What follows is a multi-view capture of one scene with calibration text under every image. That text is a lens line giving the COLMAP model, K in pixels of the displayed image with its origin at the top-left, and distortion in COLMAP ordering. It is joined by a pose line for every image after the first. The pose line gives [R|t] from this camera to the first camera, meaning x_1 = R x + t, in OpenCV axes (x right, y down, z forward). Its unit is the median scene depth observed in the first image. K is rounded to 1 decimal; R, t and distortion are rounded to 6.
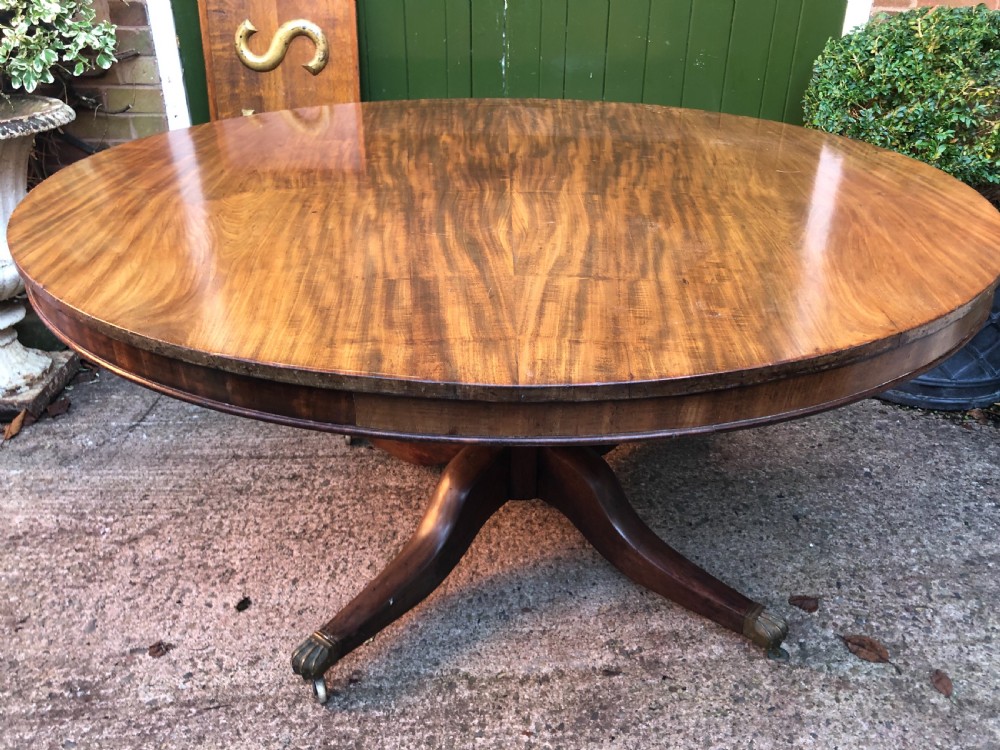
lens RADIAL K [[832.8, 0, 499.5], [0, 832.8, 365.8], [0, 0, 1]] dist [0.015281, 0.007620]
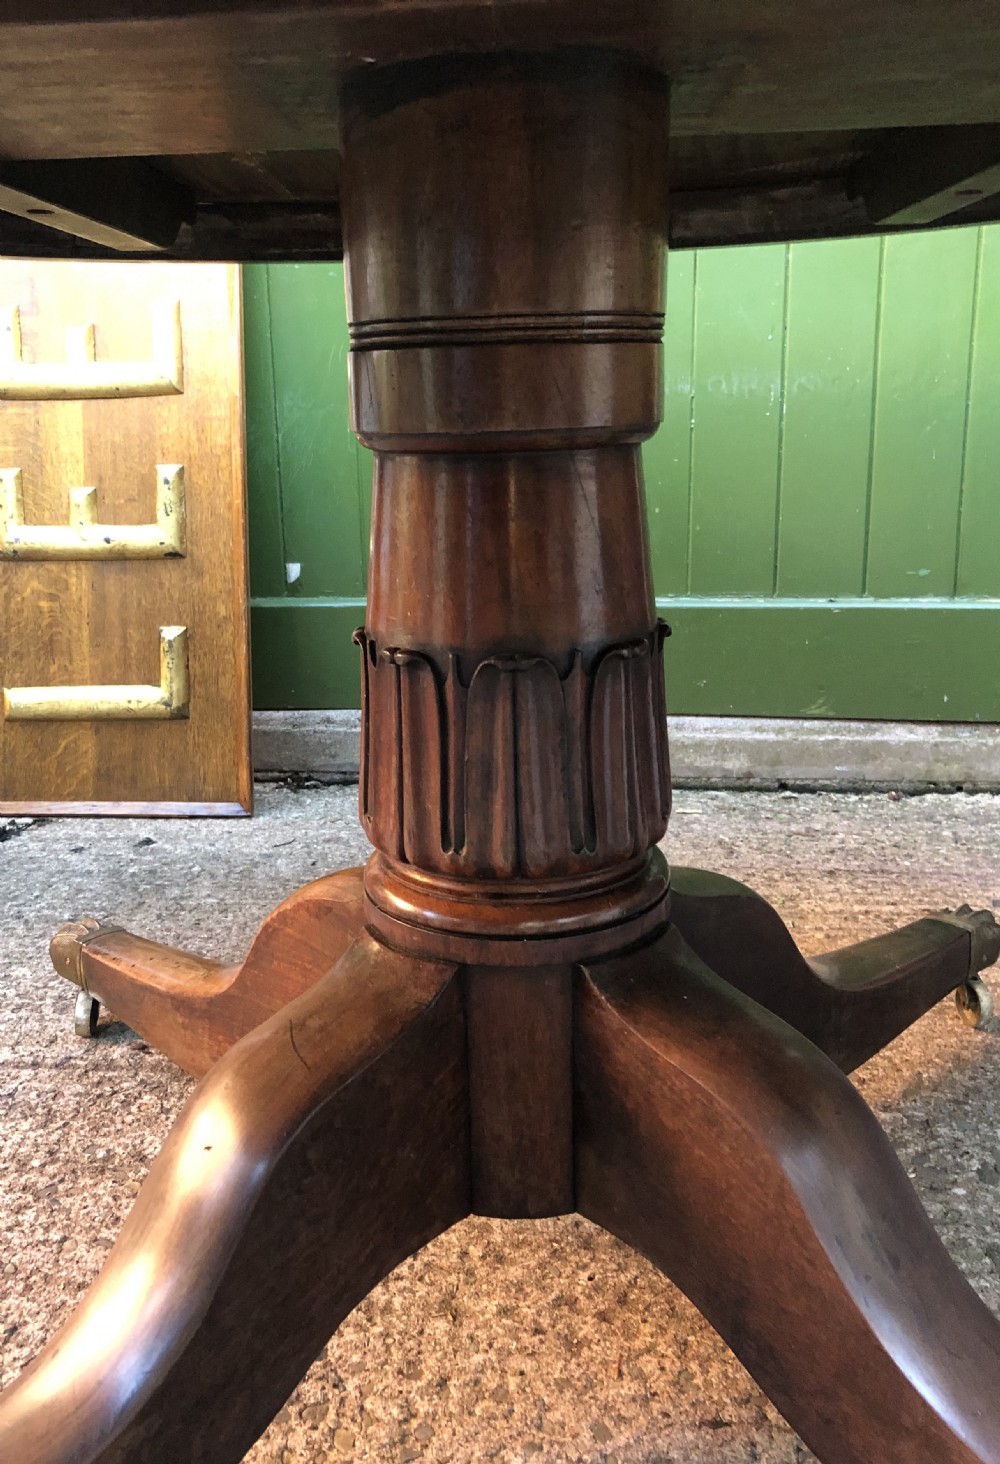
lens RADIAL K [[1305.0, 0, 442.6], [0, 1305.0, 695.4], [0, 0, 1]] dist [0.027960, -0.023002]
pose [[0.989991, -0.001907, -0.141120, 0.062734], [-0.031110, 0.972366, -0.231380, 0.096607], [0.137662, 0.233455, 0.962574, 0.548787]]
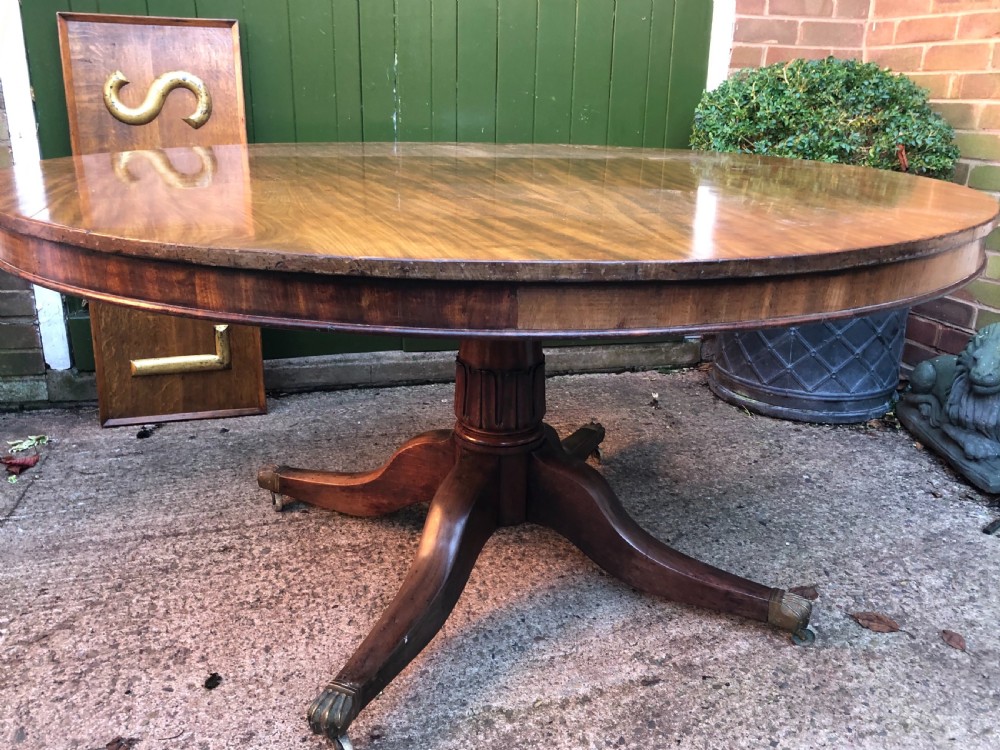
lens RADIAL K [[871.3, 0, 506.0], [0, 871.3, 359.8], [0, 0, 1]] dist [-0.002282, 0.044376]
pose [[0.967519, -0.066532, 0.243886, -0.201954], [0.103653, 0.984327, -0.142679, 0.116334], [-0.230571, 0.163324, 0.959251, 0.038135]]
